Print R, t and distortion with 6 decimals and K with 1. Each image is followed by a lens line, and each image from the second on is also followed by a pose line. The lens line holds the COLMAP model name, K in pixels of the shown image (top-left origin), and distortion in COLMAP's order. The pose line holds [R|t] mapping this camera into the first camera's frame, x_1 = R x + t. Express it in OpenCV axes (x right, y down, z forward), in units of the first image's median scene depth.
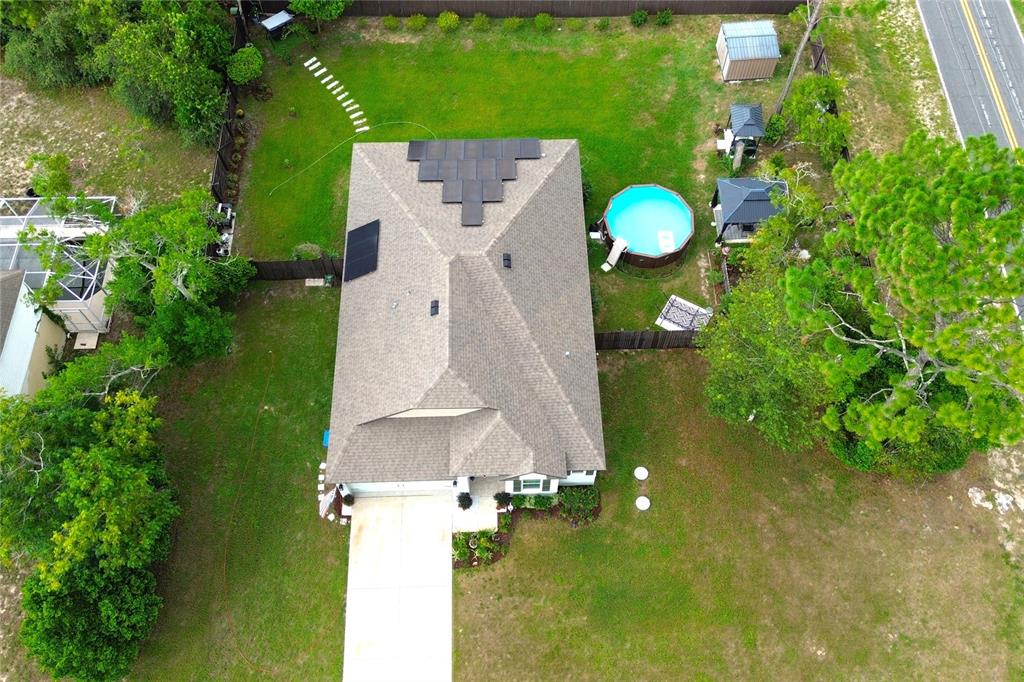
lens RADIAL K [[861.6, 0, 509.4], [0, 861.6, 336.9], [0, 0, 1]] dist [0.058277, -0.055086]
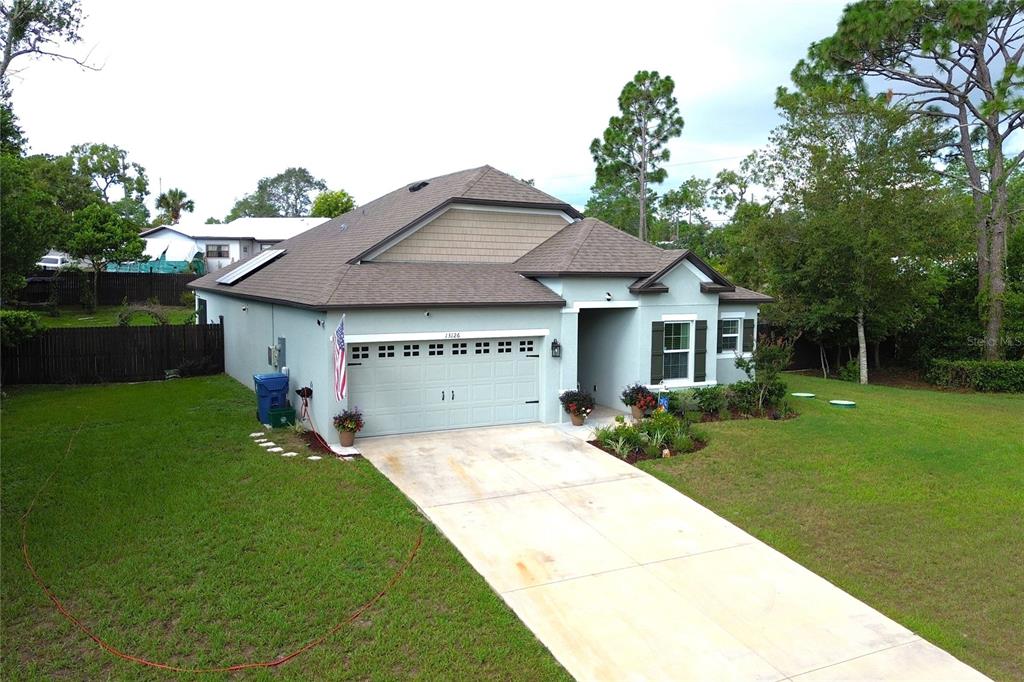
lens RADIAL K [[861.6, 0, 509.4], [0, 861.6, 336.9], [0, 0, 1]] dist [0.058277, -0.055086]
pose [[0.895792, -0.020354, 0.444007, -0.292477], [0.384762, 0.535620, -0.751711, 0.501513], [-0.222519, 0.844214, 0.487635, 0.701499]]
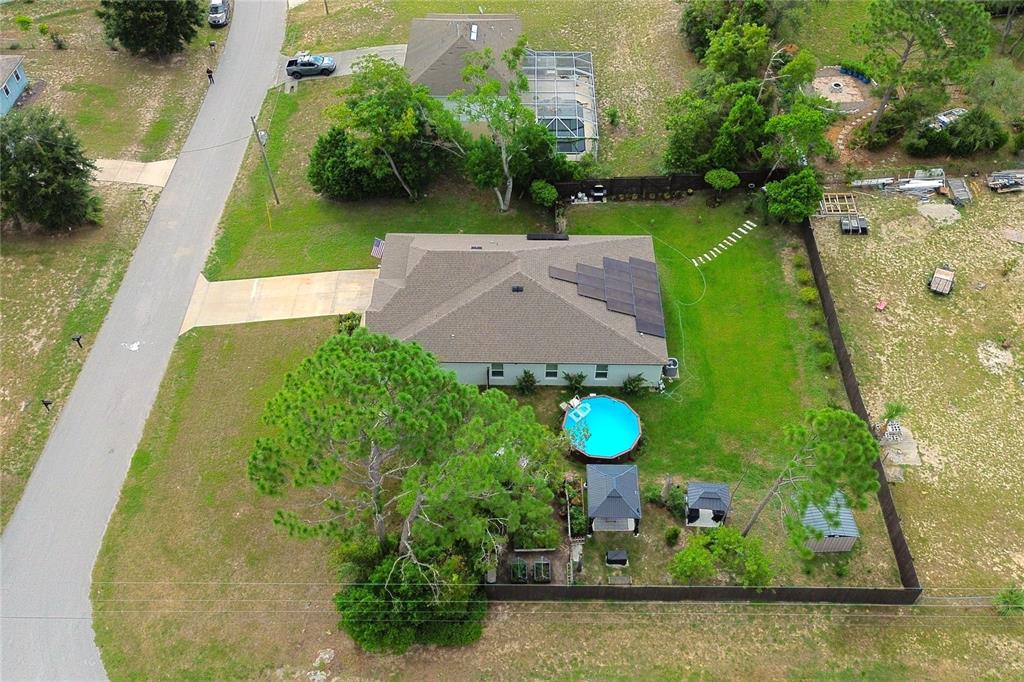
lens RADIAL K [[861.6, 0, 509.4], [0, 861.6, 336.9], [0, 0, 1]] dist [0.058277, -0.055086]
pose [[-0.042380, 0.748136, -0.662191, 0.942452], [-0.869120, 0.299297, 0.393766, -0.579485], [0.492782, 0.592211, 0.637536, 0.149359]]
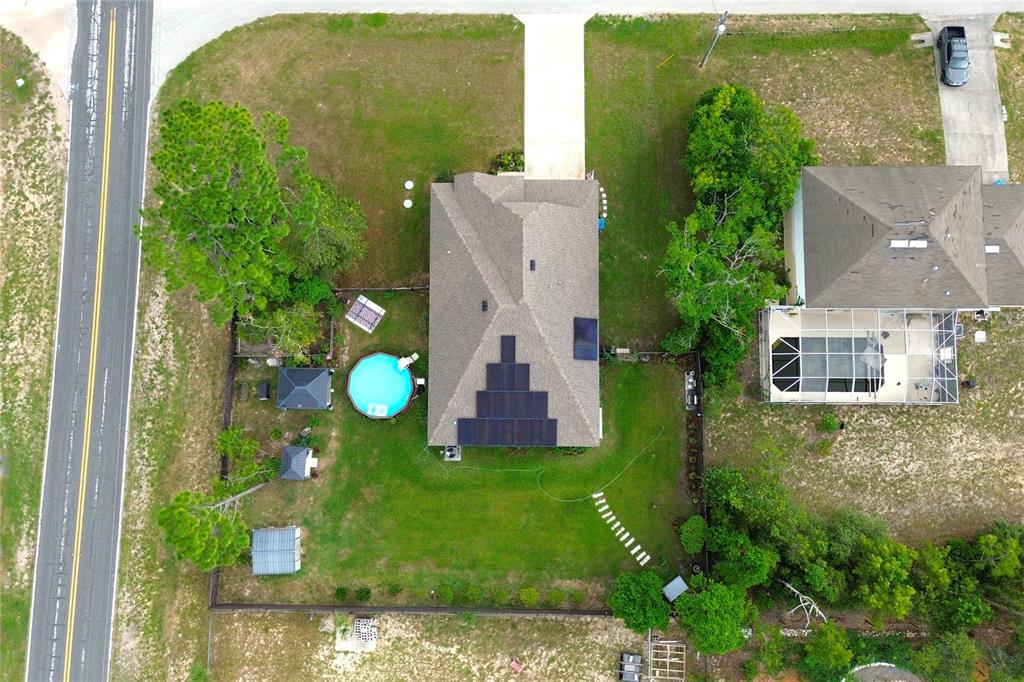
lens RADIAL K [[861.6, 0, 509.4], [0, 861.6, 336.9], [0, 0, 1]] dist [0.058277, -0.055086]
pose [[-0.999560, -0.028587, 0.007932, -0.056395], [0.027936, -0.816979, 0.575991, -0.952574], [-0.009986, 0.575959, 0.817418, -0.177810]]
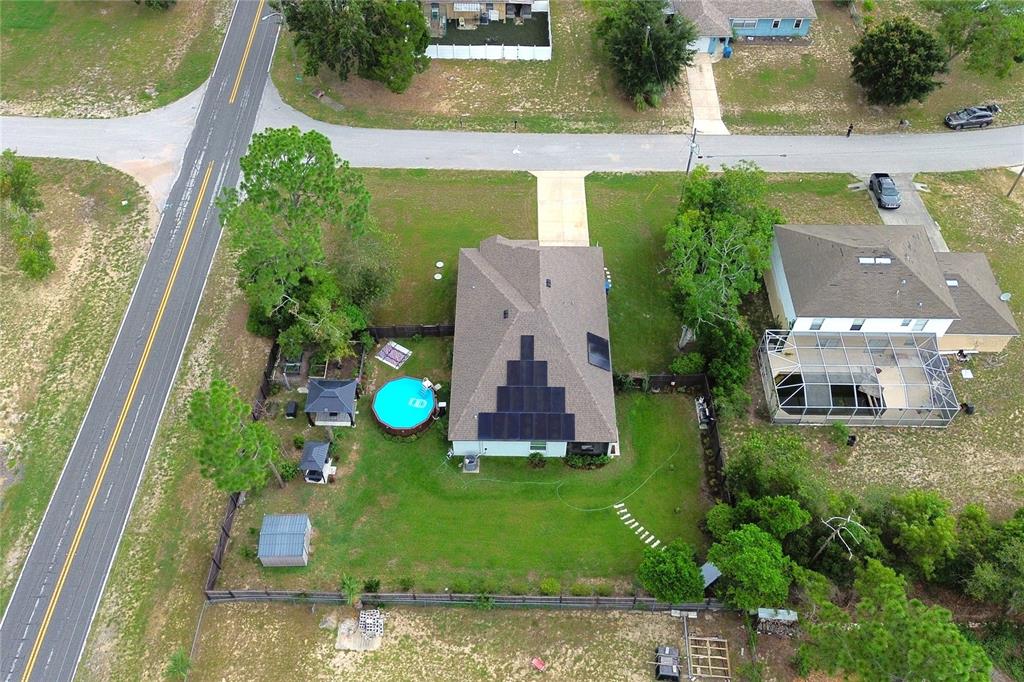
lens RADIAL K [[861.6, 0, 509.4], [0, 861.6, 336.9], [0, 0, 1]] dist [0.058277, -0.055086]
pose [[-0.999410, -0.026424, 0.021960, -0.044745], [0.030500, -0.388057, 0.921131, -1.565239], [-0.015818, 0.921256, 0.388634, 0.386219]]
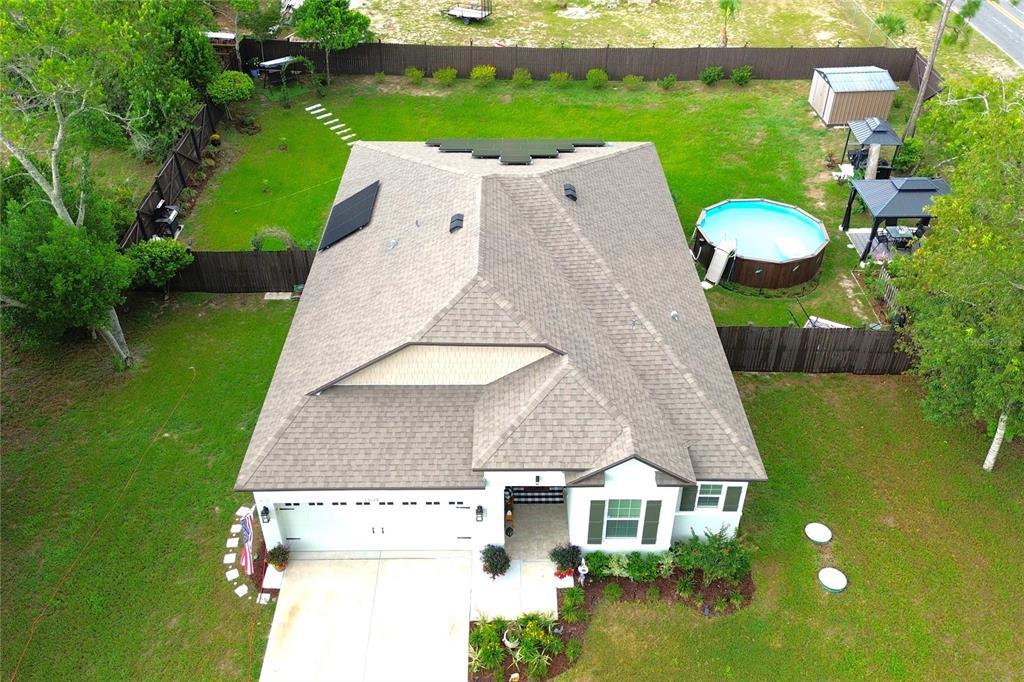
lens RADIAL K [[861.6, 0, 509.4], [0, 861.6, 336.9], [0, 0, 1]] dist [0.058277, -0.055086]
pose [[0.999745, 0.016156, -0.015759, -0.035408], [-0.021226, 0.910395, -0.413194, 0.270804], [0.007672, 0.413424, 0.910507, 0.437048]]
